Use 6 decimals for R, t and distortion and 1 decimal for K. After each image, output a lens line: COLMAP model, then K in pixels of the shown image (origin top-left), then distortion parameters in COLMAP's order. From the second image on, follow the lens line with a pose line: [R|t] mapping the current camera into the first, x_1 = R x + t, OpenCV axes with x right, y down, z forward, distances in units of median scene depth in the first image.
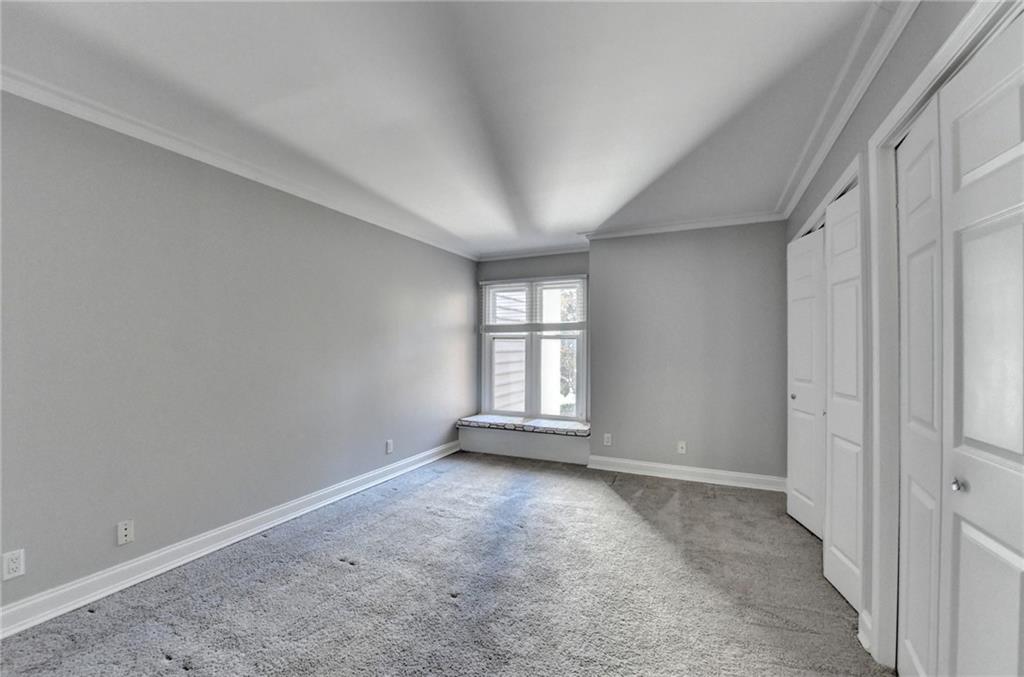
lens RADIAL K [[414.2, 0, 504.7], [0, 414.2, 347.6], [0, 0, 1]] dist [-0.017004, -0.000522]
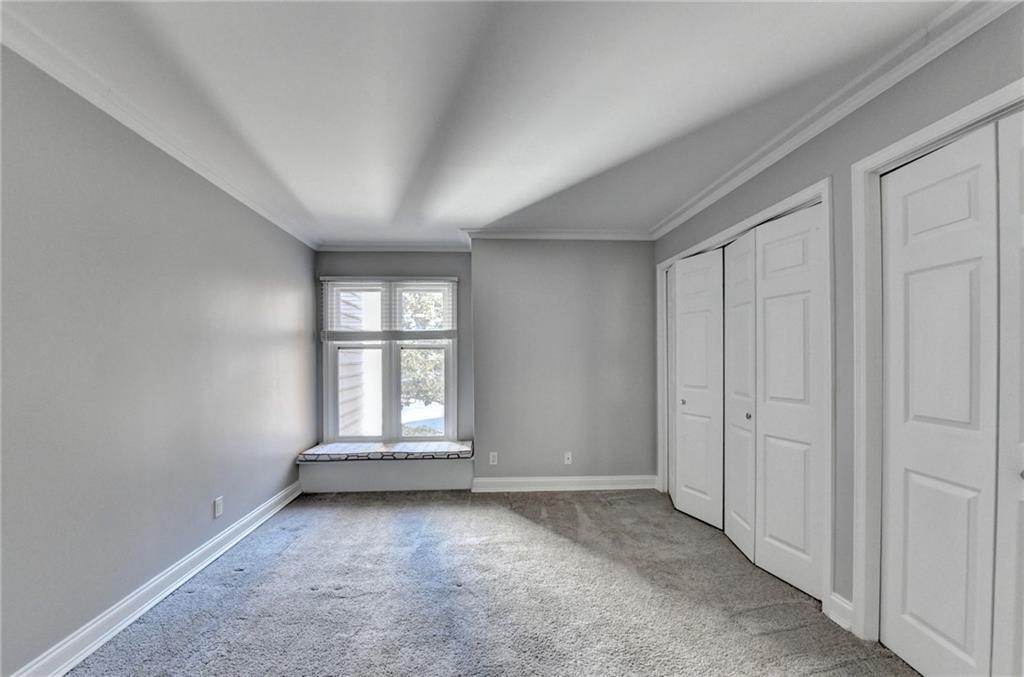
lens RADIAL K [[423.6, 0, 512.3], [0, 423.6, 361.5], [0, 0, 1]] dist [-0.018006, -0.000263]
pose [[0.882806, -0.010295, 0.469625, -0.153881], [0.007454, 0.999941, 0.007908, 0.000104], [-0.469679, -0.003480, 0.882831, 0.152178]]
